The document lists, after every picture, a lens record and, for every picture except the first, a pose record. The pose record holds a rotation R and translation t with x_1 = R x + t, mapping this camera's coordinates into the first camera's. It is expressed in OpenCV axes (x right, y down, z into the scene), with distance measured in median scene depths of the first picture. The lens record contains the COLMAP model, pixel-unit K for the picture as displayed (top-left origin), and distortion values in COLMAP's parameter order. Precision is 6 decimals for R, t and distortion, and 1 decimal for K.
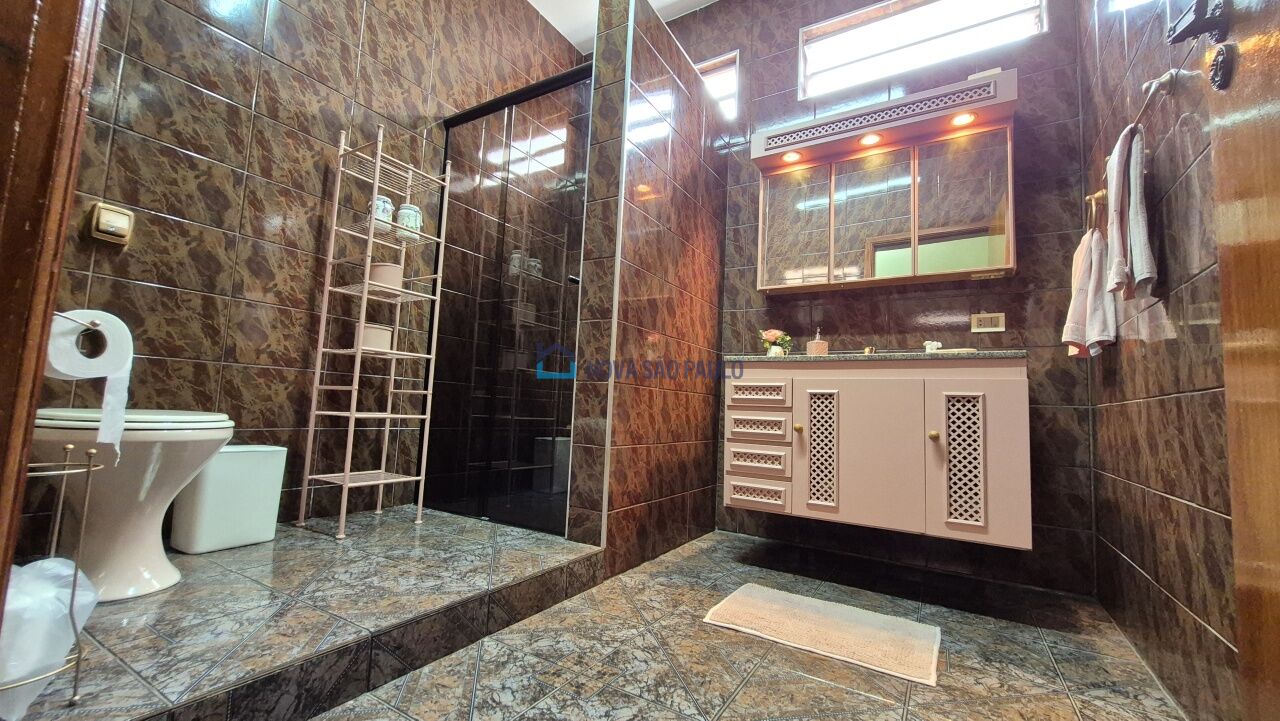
lens RADIAL K [[510.5, 0, 638.5], [0, 510.5, 363.9], [0, 0, 1]] dist [0.004076, 0.000433]
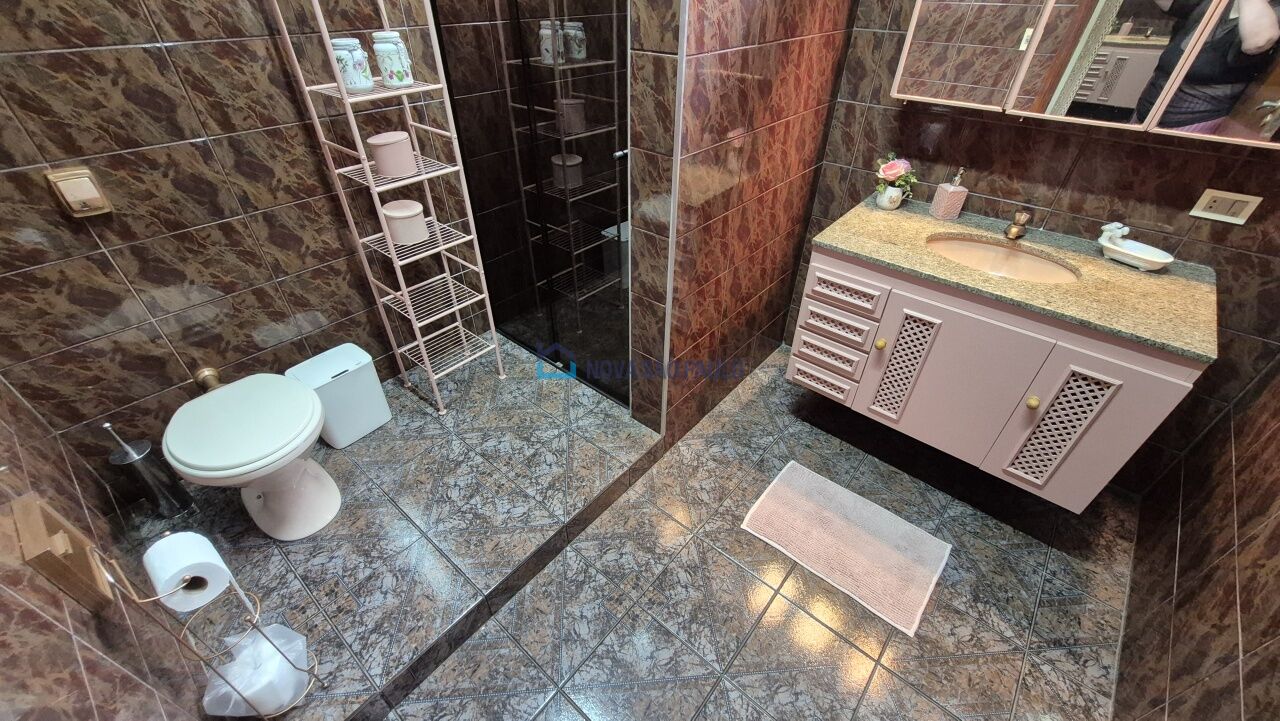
lens RADIAL K [[510.5, 0, 638.5], [0, 510.5, 364.5], [0, 0, 1]] dist [0.004076, 0.000433]
pose [[0.986125, 0.066473, -0.152113, 0.036163], [0.054597, 0.735477, 0.675347, -0.489281], [0.156768, -0.674281, 0.721643, 0.276679]]
